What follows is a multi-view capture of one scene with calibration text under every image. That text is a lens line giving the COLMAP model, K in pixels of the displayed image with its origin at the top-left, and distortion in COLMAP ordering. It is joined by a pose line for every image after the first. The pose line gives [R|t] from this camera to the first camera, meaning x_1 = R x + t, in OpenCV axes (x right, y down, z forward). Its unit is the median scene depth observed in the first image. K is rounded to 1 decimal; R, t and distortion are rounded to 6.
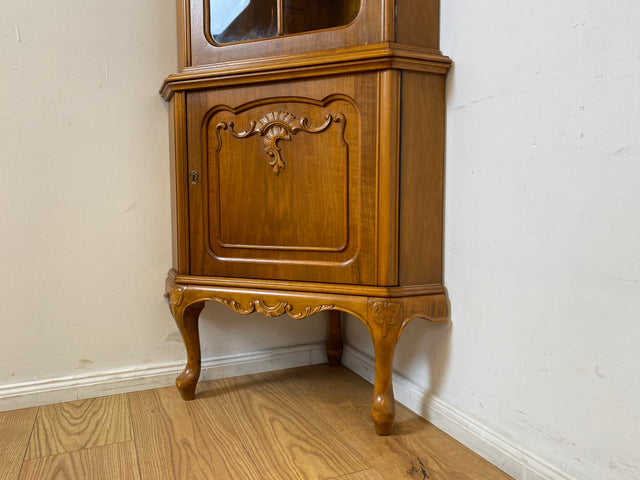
lens RADIAL K [[484.1, 0, 319.4], [0, 484.1, 237.5], [0, 0, 1]] dist [0.067110, -0.119231]
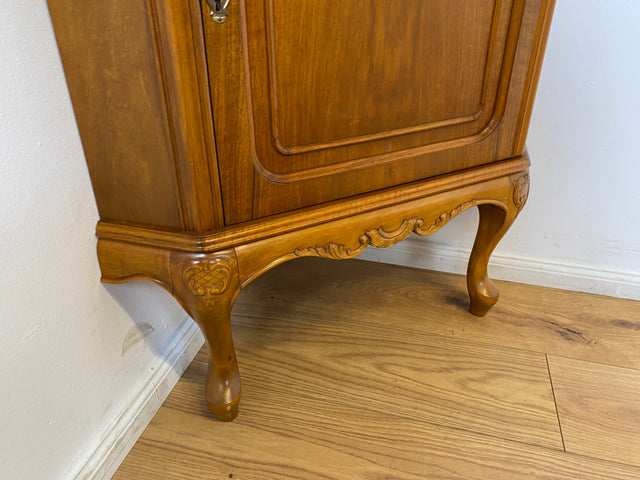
lens RADIAL K [[484.1, 0, 319.4], [0, 484.1, 237.5], [0, 0, 1]] dist [0.067110, -0.119231]
pose [[0.629363, -0.379275, 0.678272, -0.592051], [0.050290, 0.890860, 0.451486, -0.137867], [-0.775482, -0.250039, 0.579748, 0.718192]]
